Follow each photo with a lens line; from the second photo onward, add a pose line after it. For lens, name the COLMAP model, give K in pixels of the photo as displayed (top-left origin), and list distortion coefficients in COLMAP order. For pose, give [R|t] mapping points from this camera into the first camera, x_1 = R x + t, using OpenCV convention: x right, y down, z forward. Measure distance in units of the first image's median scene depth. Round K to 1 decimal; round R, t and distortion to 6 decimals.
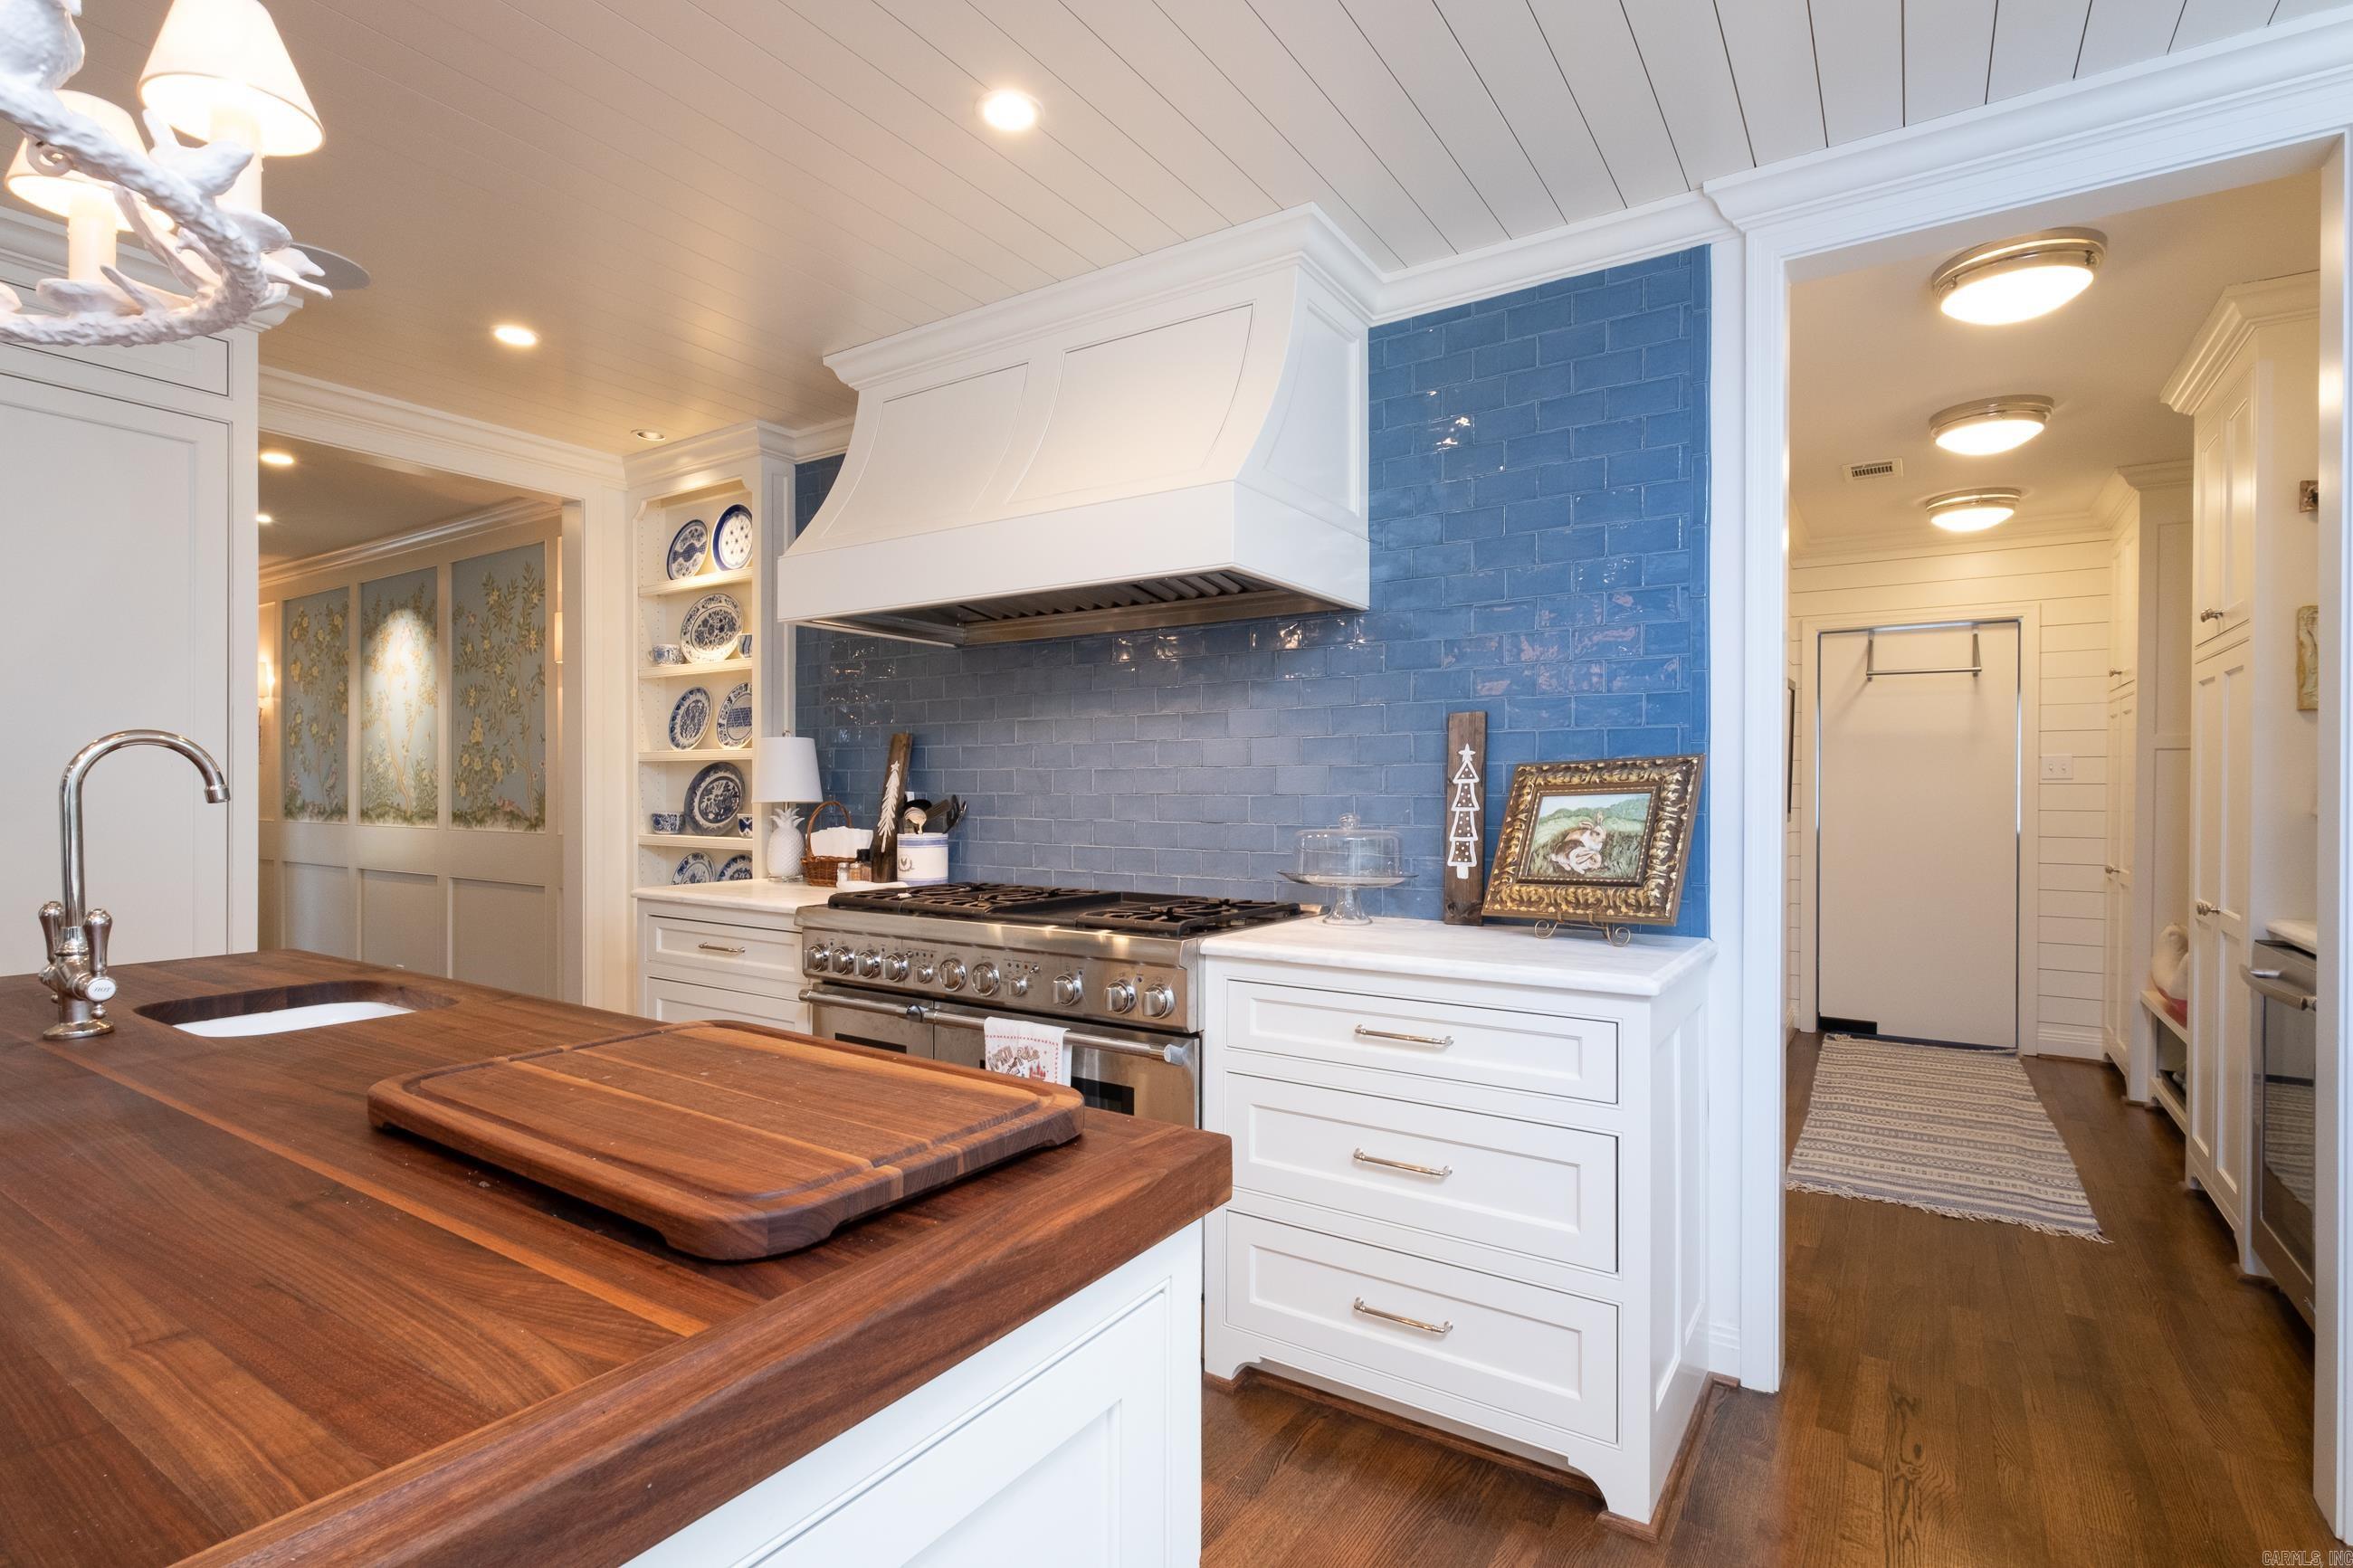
lens RADIAL K [[1128.4, 0, 1176.5], [0, 1128.4, 784.0], [0, 0, 1]] dist [0.000209, 0.000452]
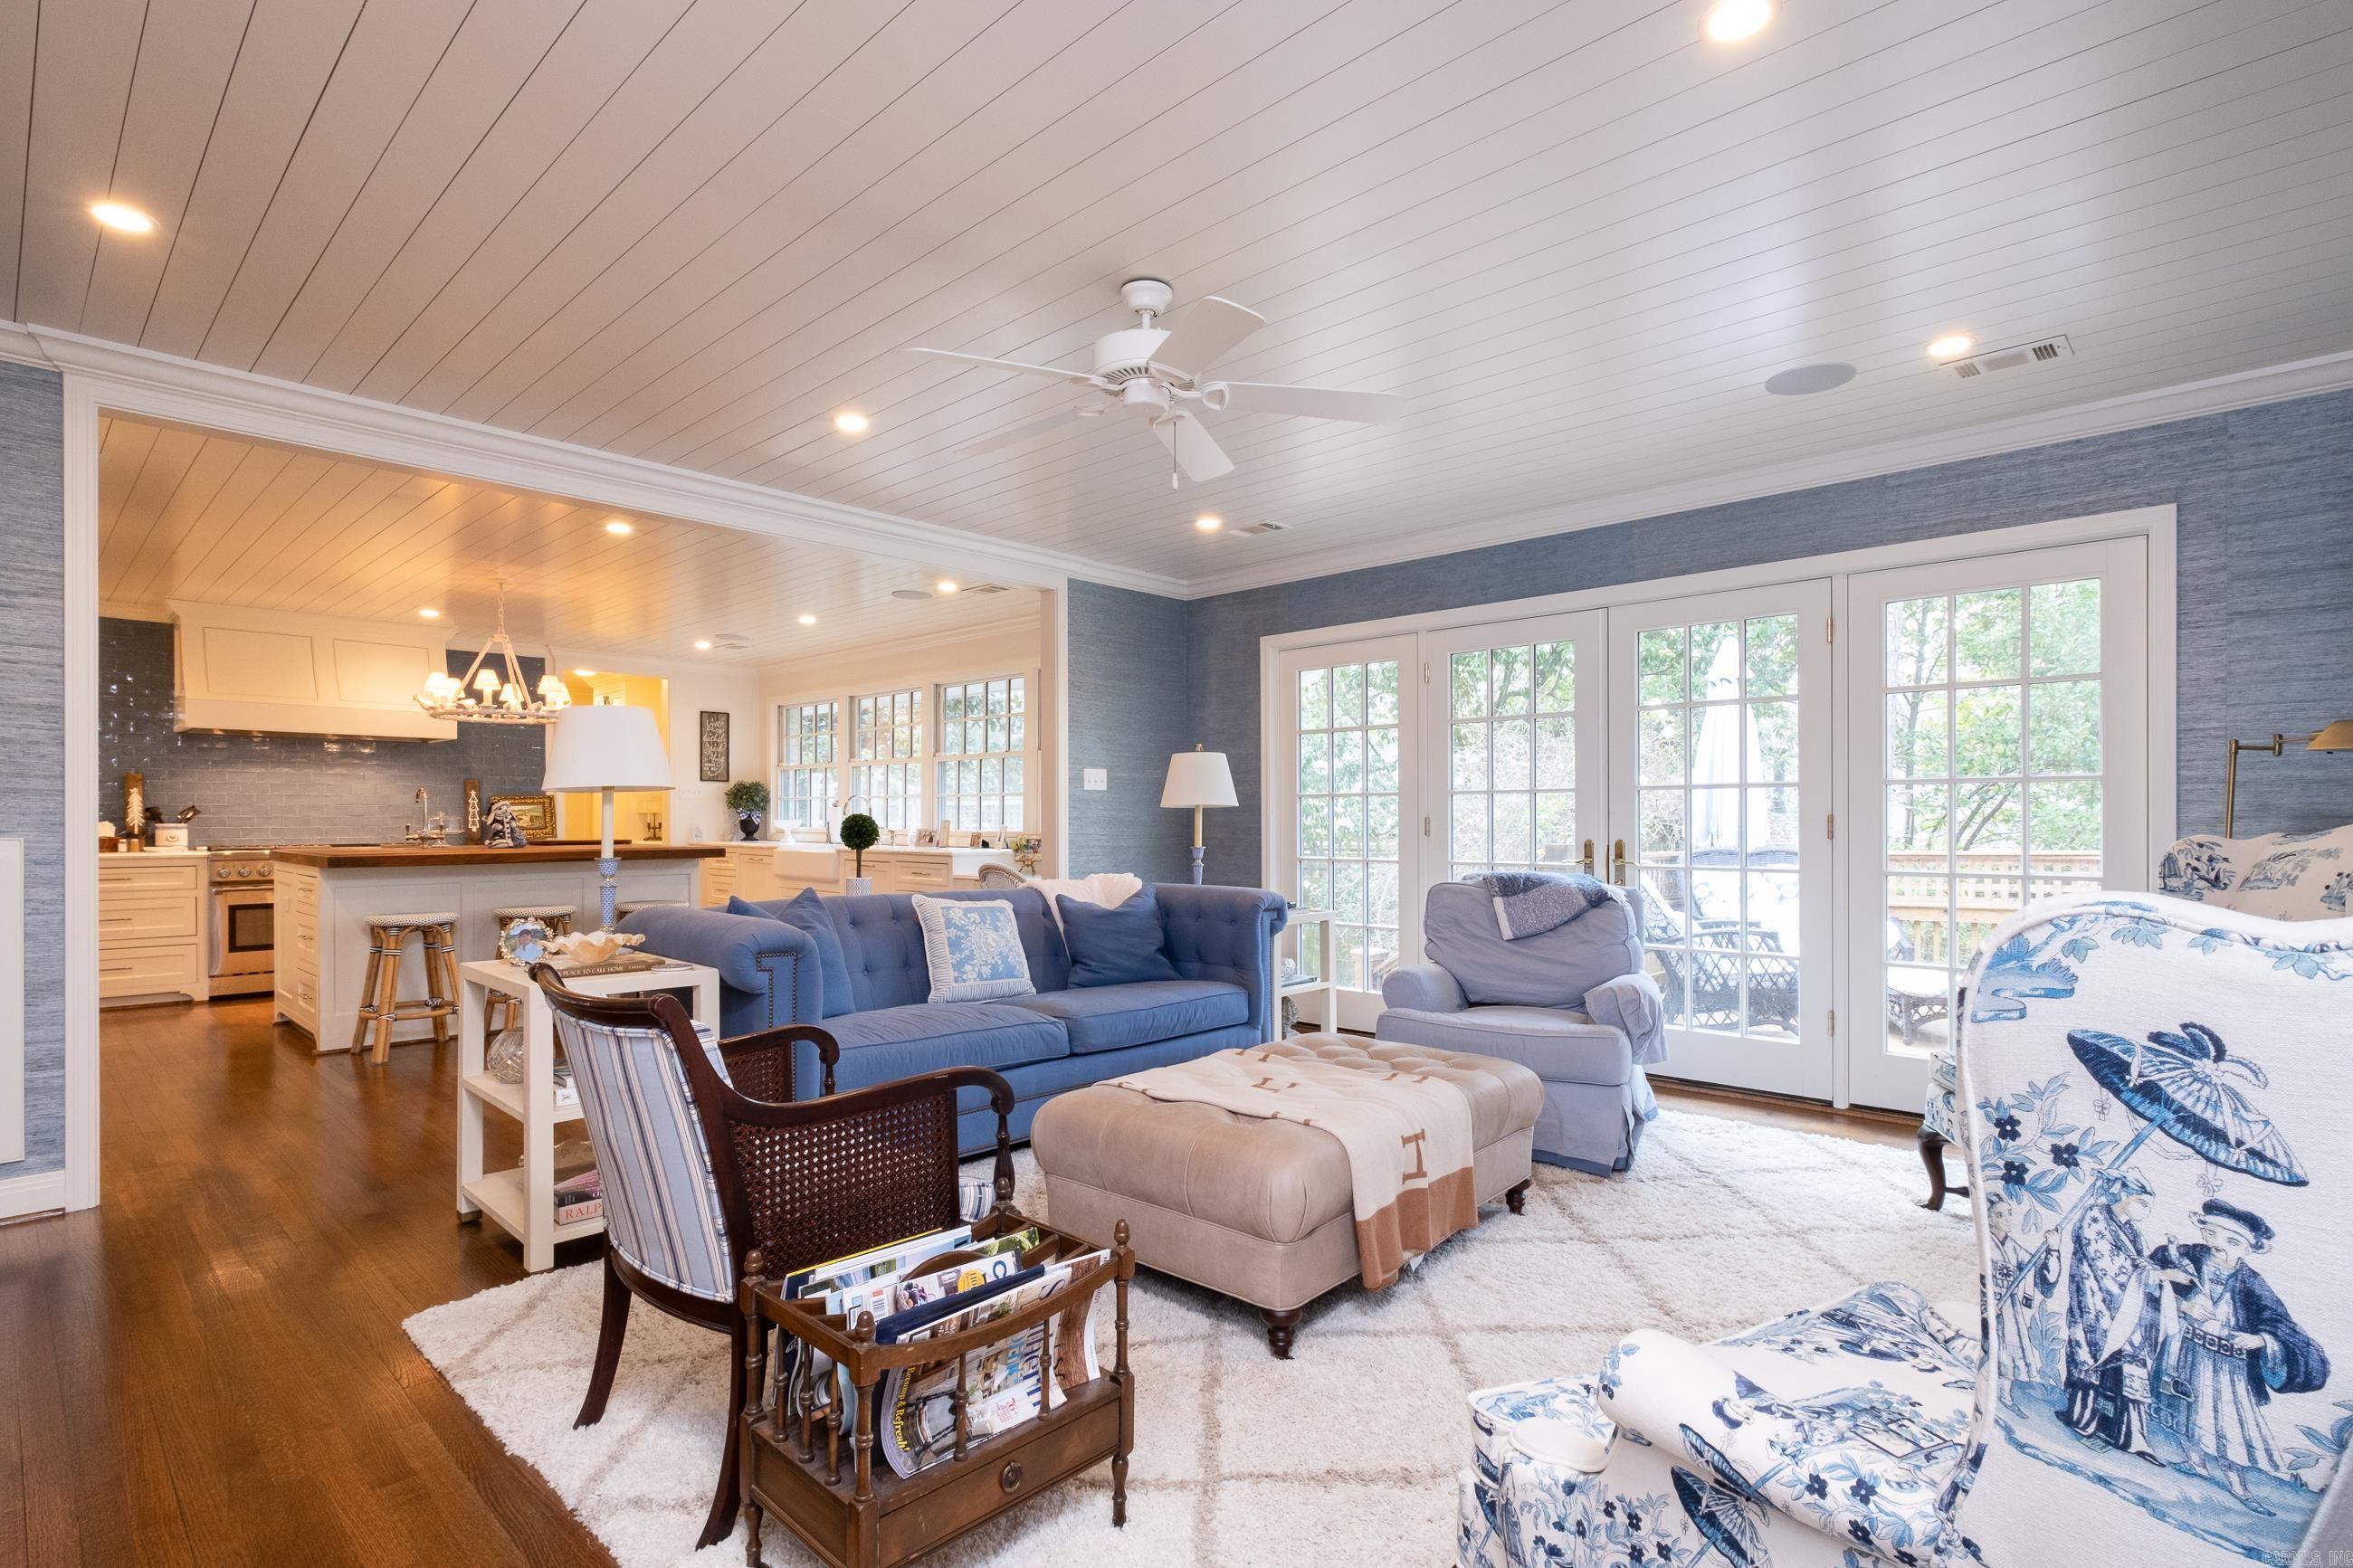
lens RADIAL K [[1115.1, 0, 1179.2], [0, 1115.1, 823.1], [0, 0, 1]] dist [-0.002258, -0.000443]
pose [[0.159797, -0.002417, 0.987147, -1.598915], [0.002544, 0.999995, 0.002037, 0.036661], [-0.987147, 0.002186, 0.159802, -0.934978]]
